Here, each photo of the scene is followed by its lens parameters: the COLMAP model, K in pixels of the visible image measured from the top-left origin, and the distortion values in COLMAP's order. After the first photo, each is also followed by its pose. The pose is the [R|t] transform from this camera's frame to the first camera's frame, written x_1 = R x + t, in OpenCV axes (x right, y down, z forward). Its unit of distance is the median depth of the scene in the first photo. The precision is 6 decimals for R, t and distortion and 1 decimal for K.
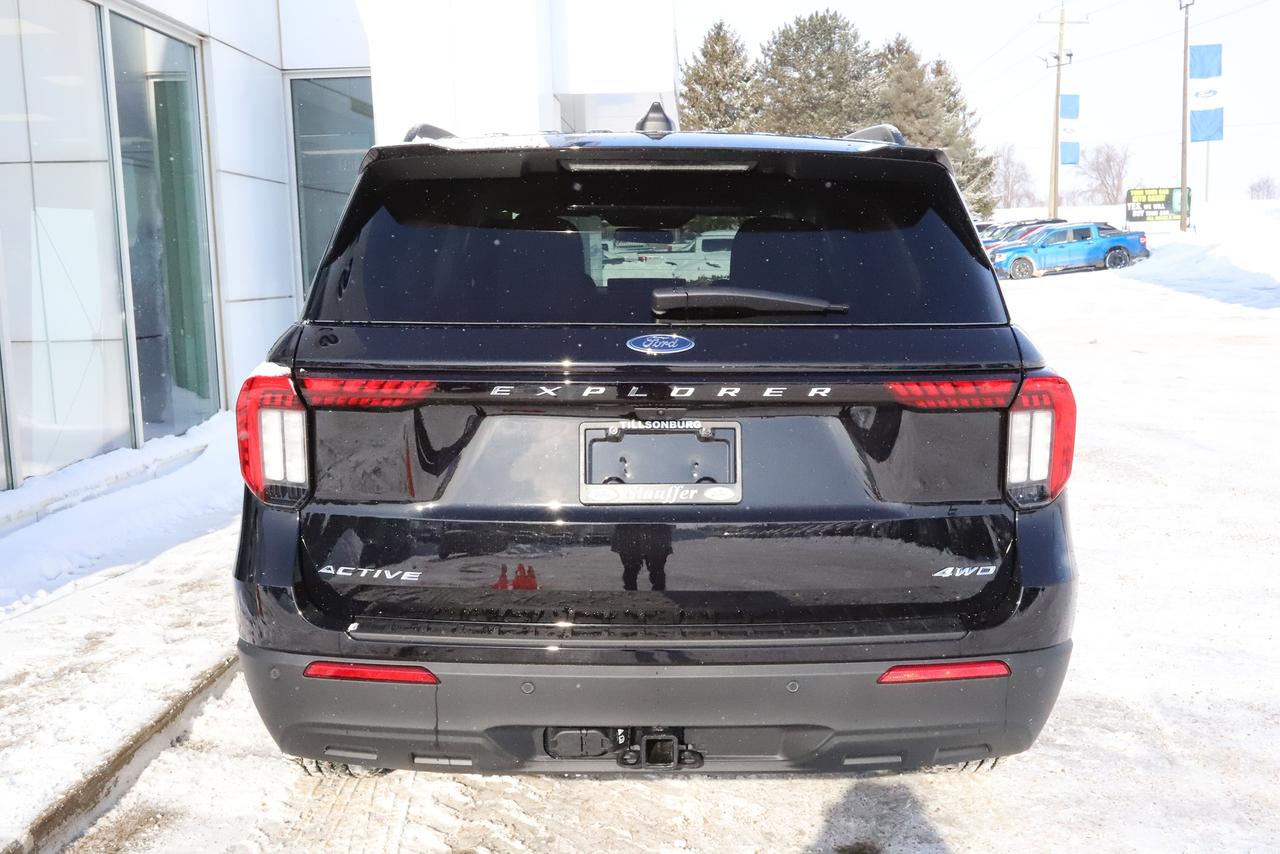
lens RADIAL K [[1302.7, 0, 640.0], [0, 1302.7, 427.0], [0, 0, 1]] dist [0.052134, 0.007709]
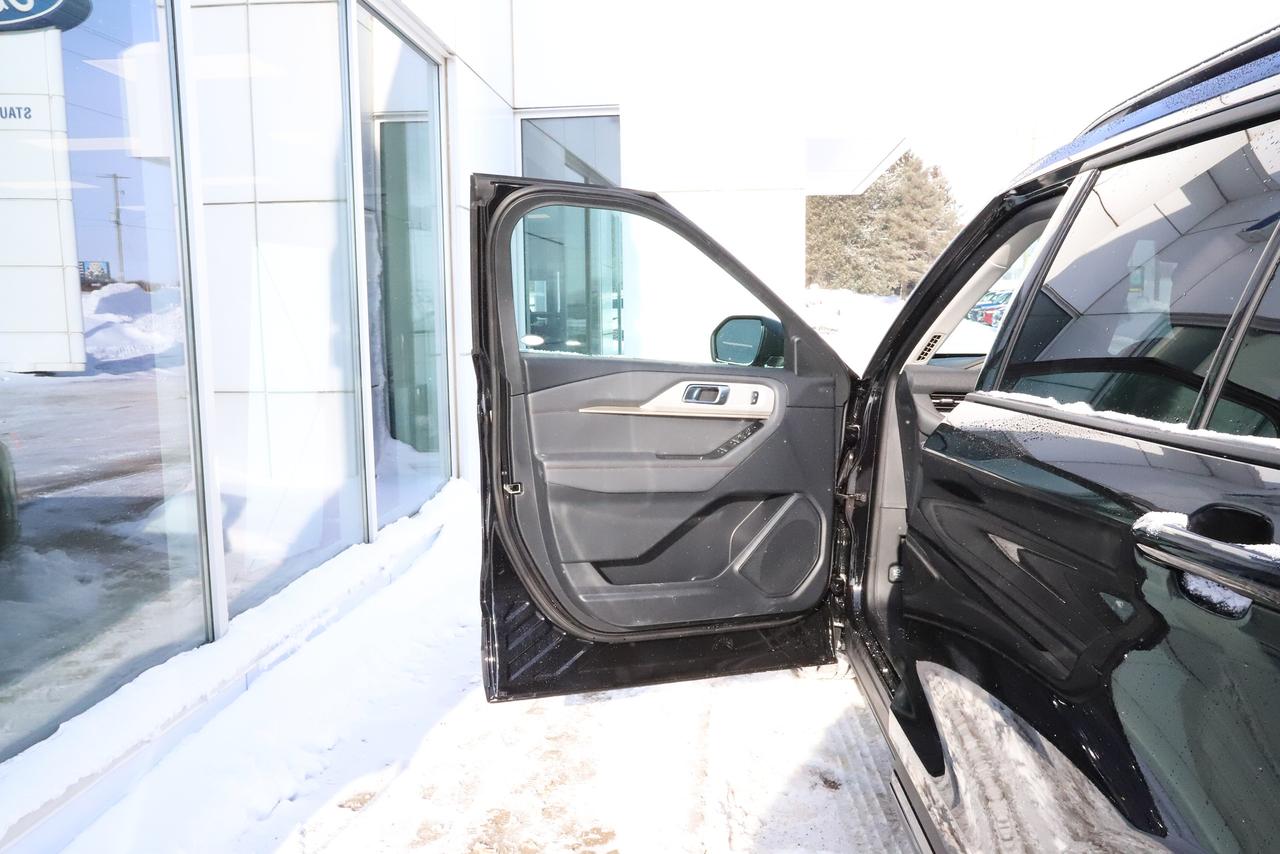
lens RADIAL K [[992.9, 0, 640.0], [0, 992.9, 427.0], [0, 0, 1]] dist [-0.006418, 0.000294]
pose [[0.998055, 0.024086, -0.057494, -0.133596], [-0.024834, 0.999615, -0.012342, -0.035466], [0.057175, 0.013746, 0.998270, 0.291924]]
